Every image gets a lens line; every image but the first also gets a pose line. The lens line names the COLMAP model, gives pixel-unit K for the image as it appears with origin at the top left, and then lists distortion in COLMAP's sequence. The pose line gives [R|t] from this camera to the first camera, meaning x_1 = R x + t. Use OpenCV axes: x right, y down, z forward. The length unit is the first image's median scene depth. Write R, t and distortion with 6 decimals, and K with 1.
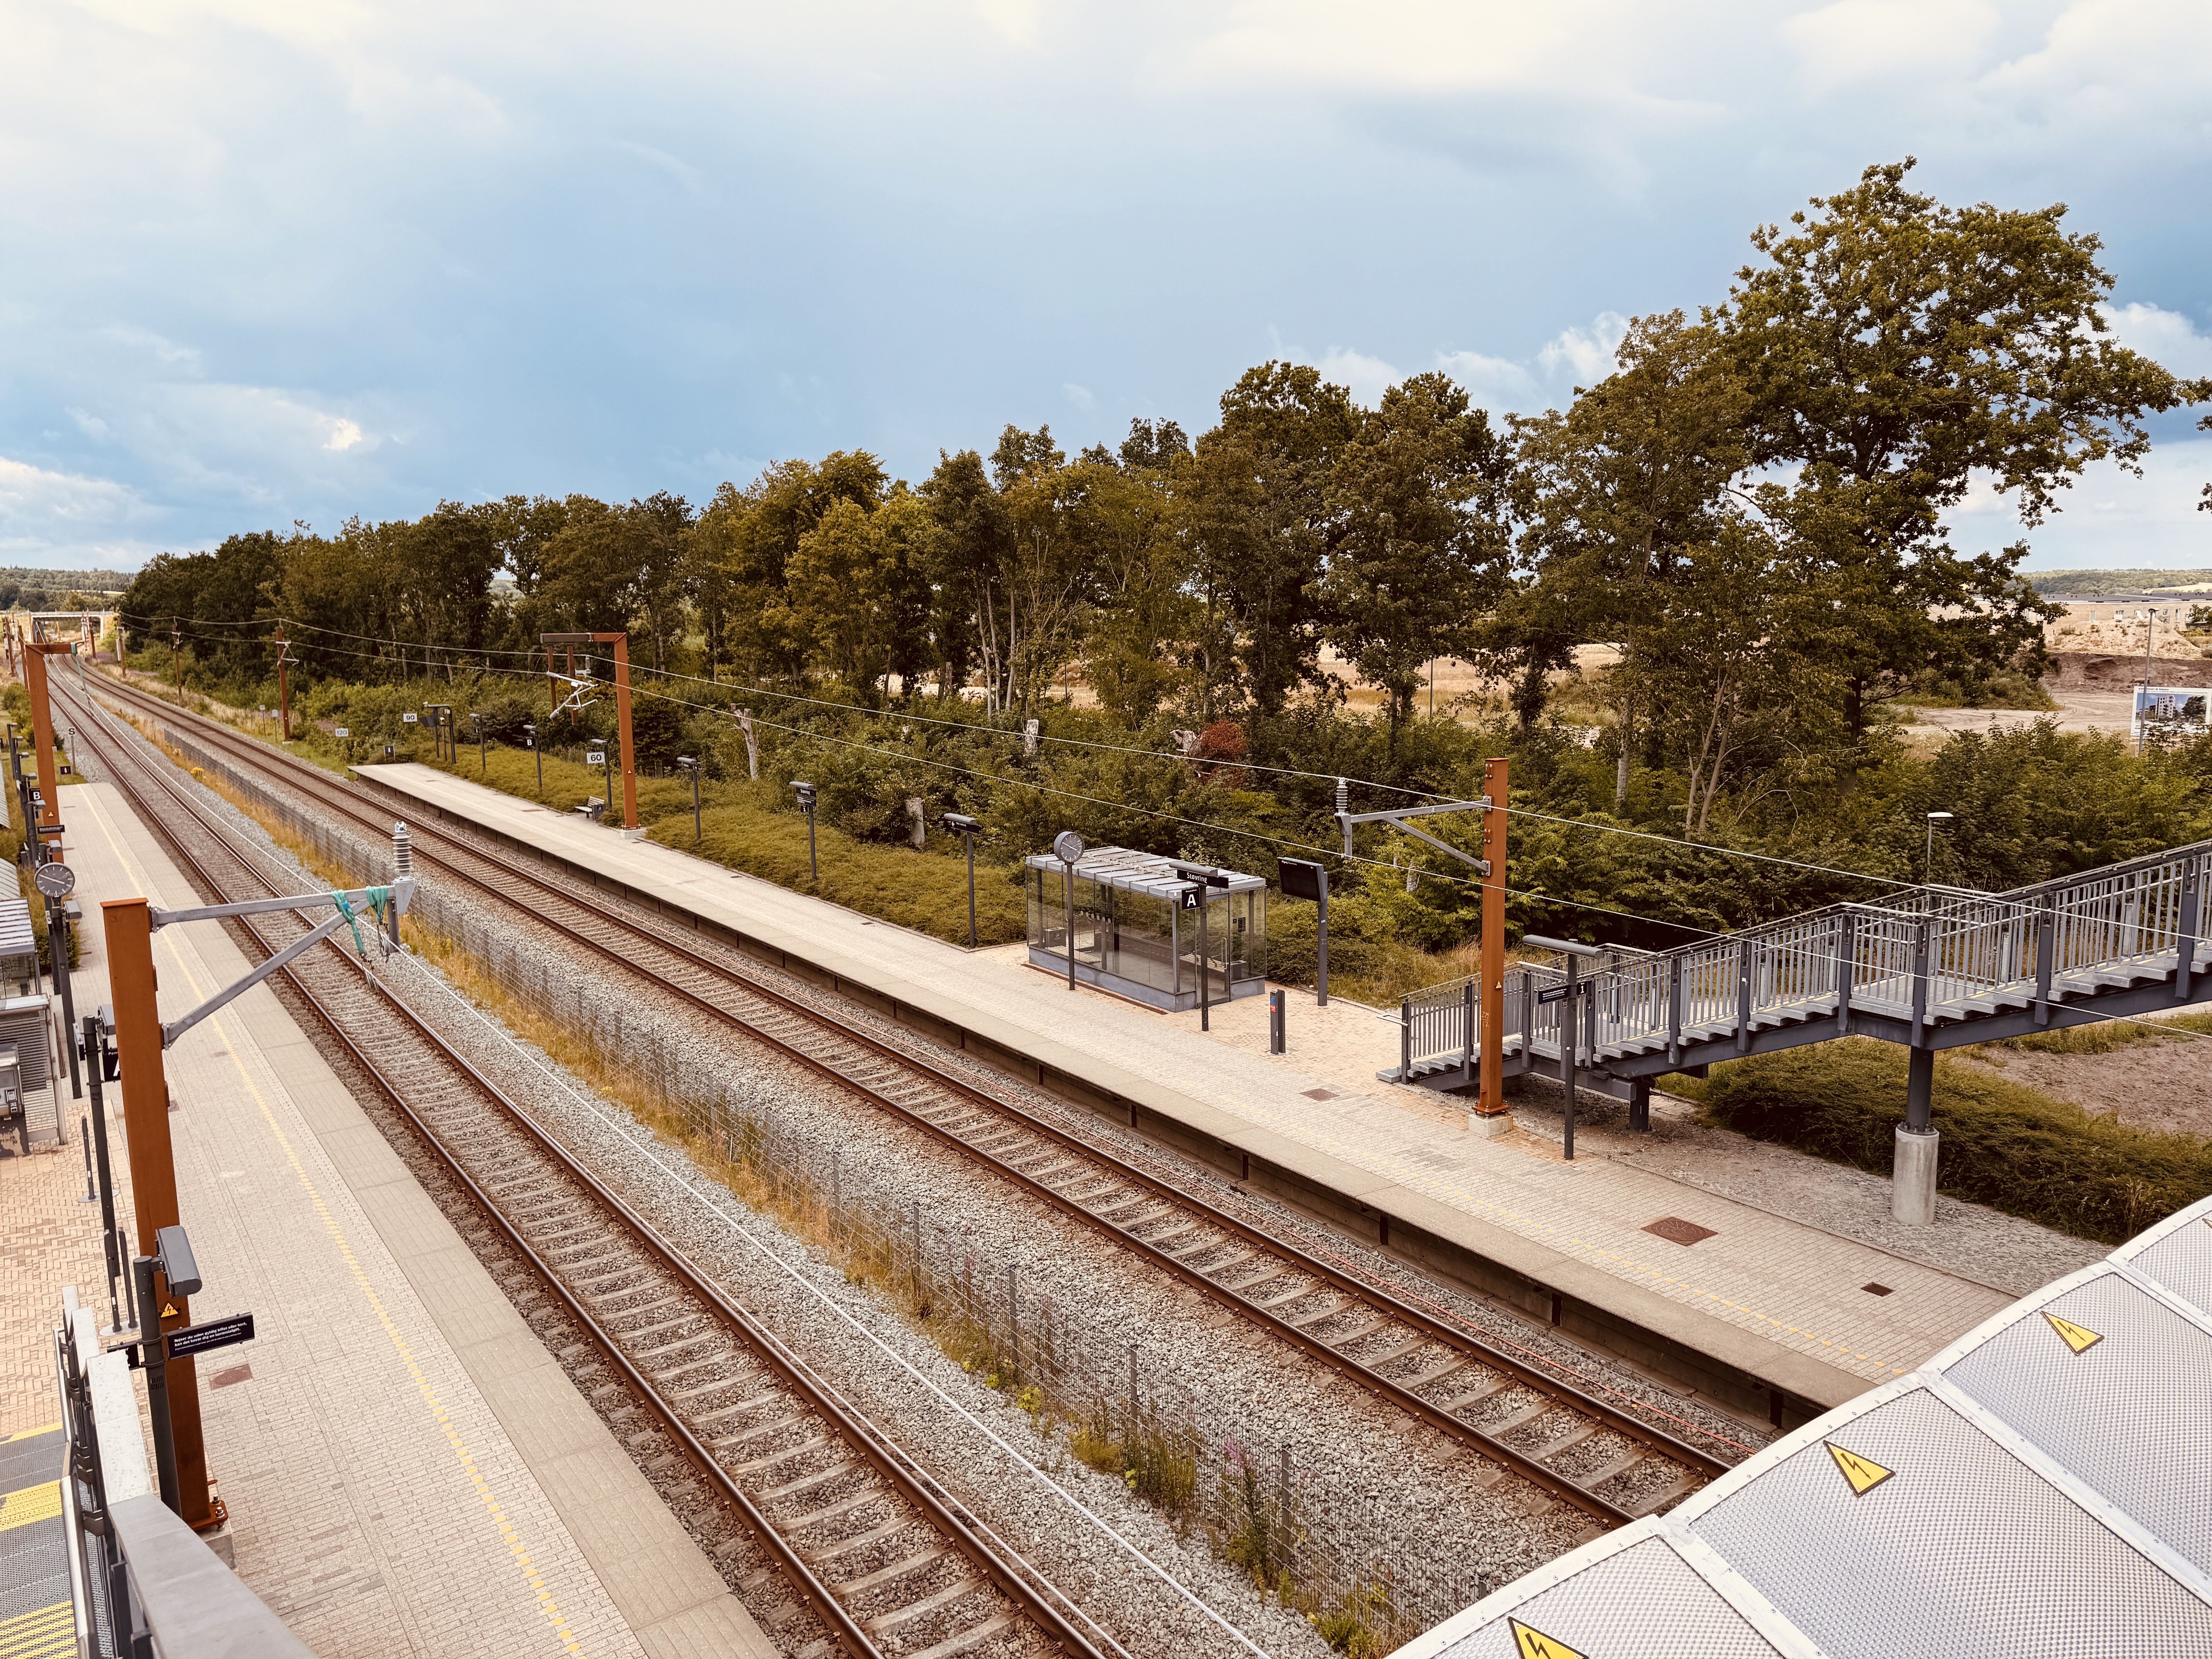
lens RADIAL K [[1539.2, 0, 1101.4], [0, 1539.2, 816.1], [0, 0, 1]] dist [0.061024, -0.042782]
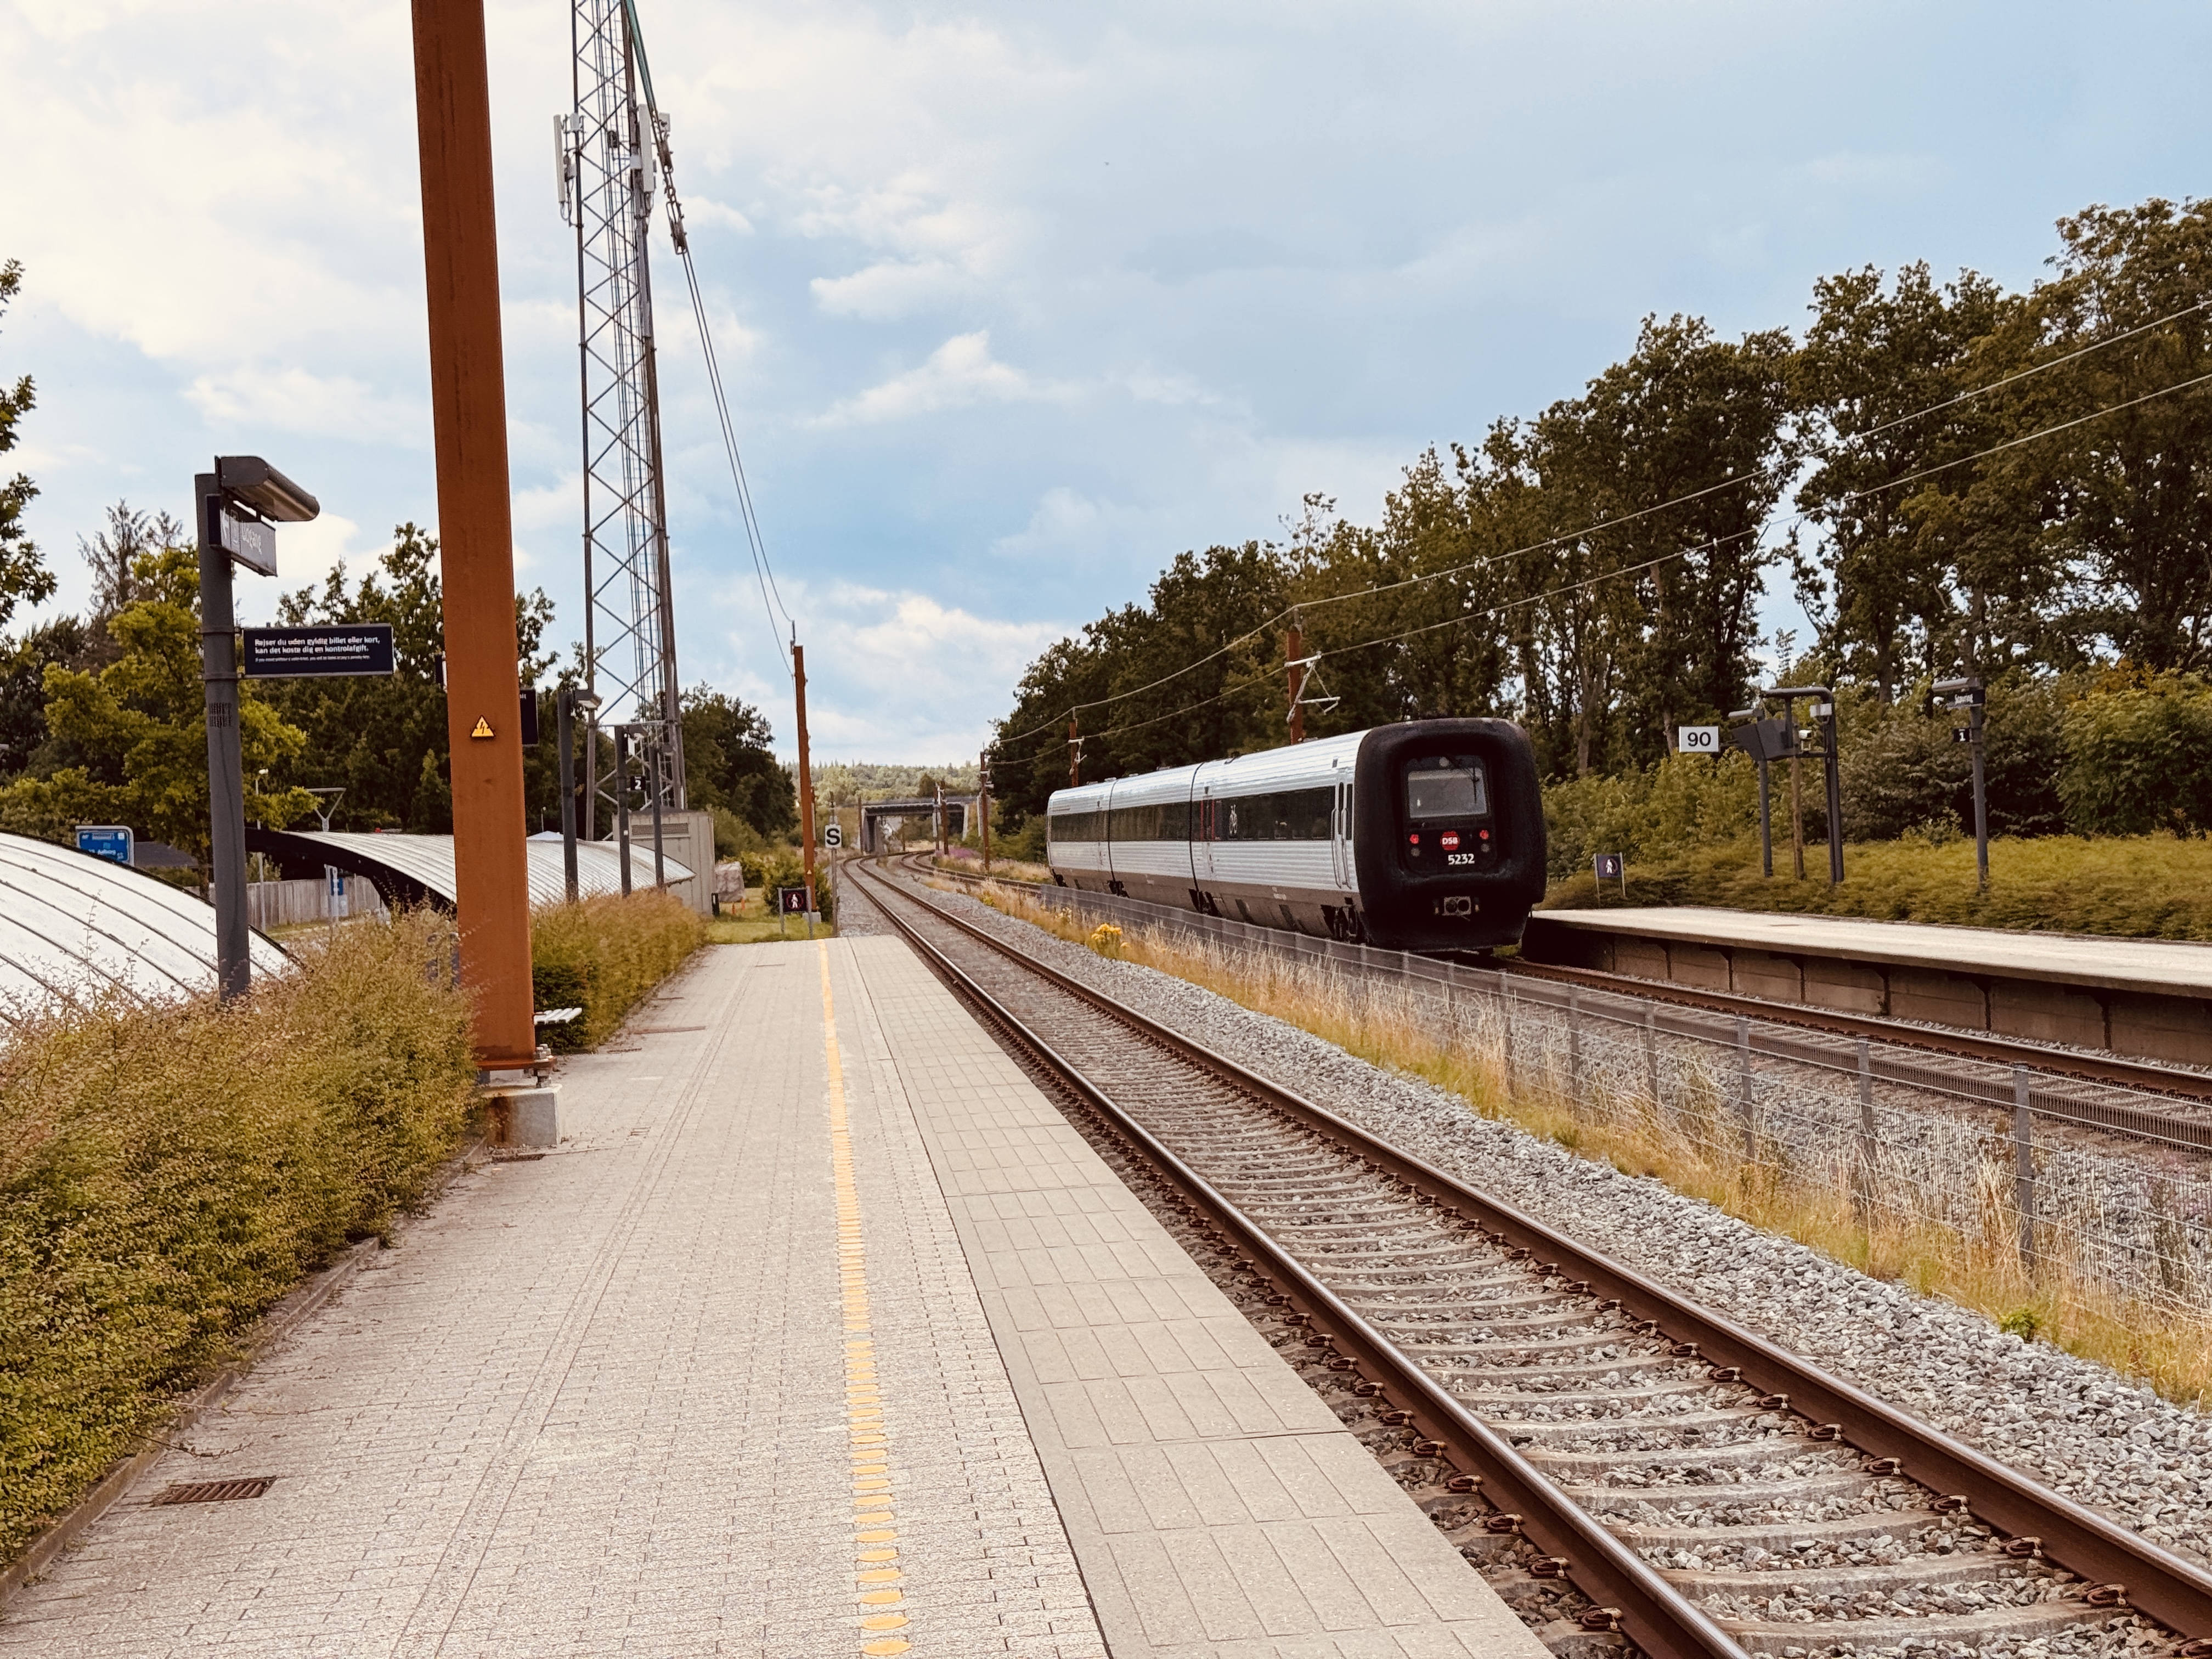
lens RADIAL K [[3048.8, 0, 1139.9], [0, 3048.8, 833.4], [0, 0, 1]] dist [0.198045, -0.000812]
pose [[0.871927, -0.029308, -0.488759, -0.118310], [-0.032052, 0.992649, -0.116703, 0.016323], [0.488586, 0.117423, 0.864578, 0.203674]]
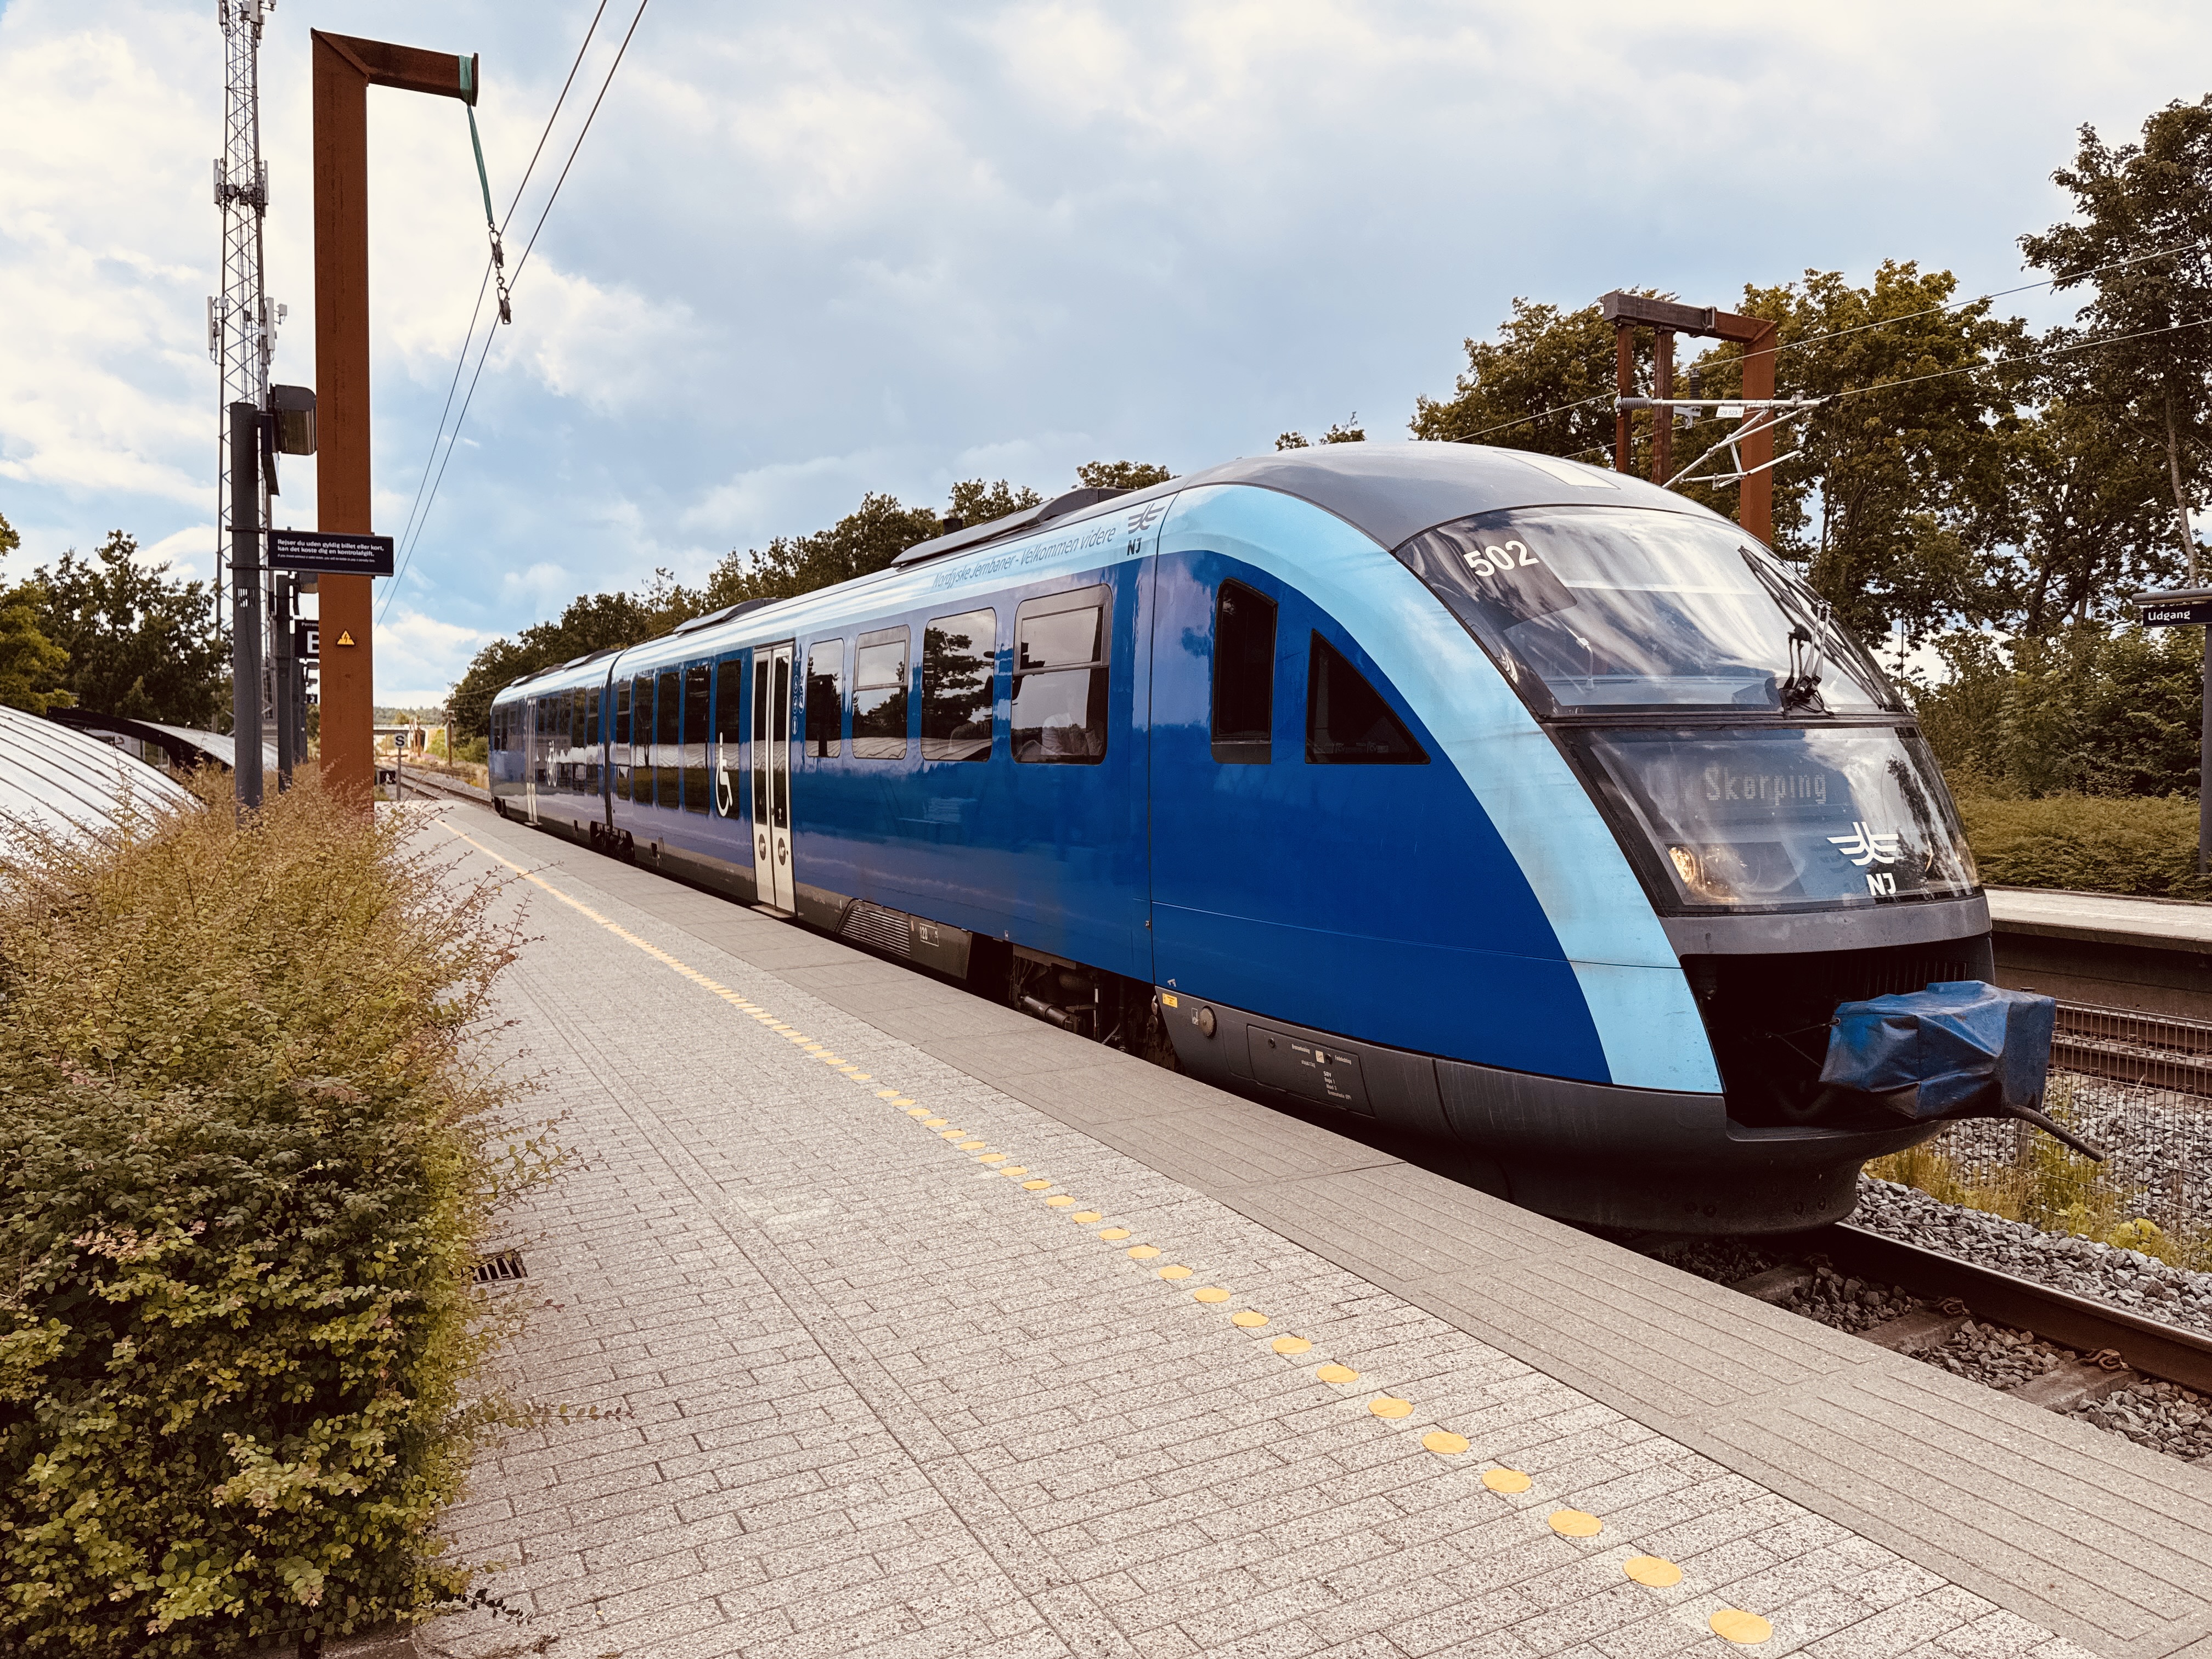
lens RADIAL K [[1539.2, 0, 1101.4], [0, 1539.2, 816.1], [0, 0, 1]] dist [0.061024, -0.042782]
pose [[0.988036, 0.019468, -0.152991, -0.144946], [-0.034330, 0.994875, -0.095110, 0.015036], [0.150355, 0.099224, 0.983640, 0.217917]]
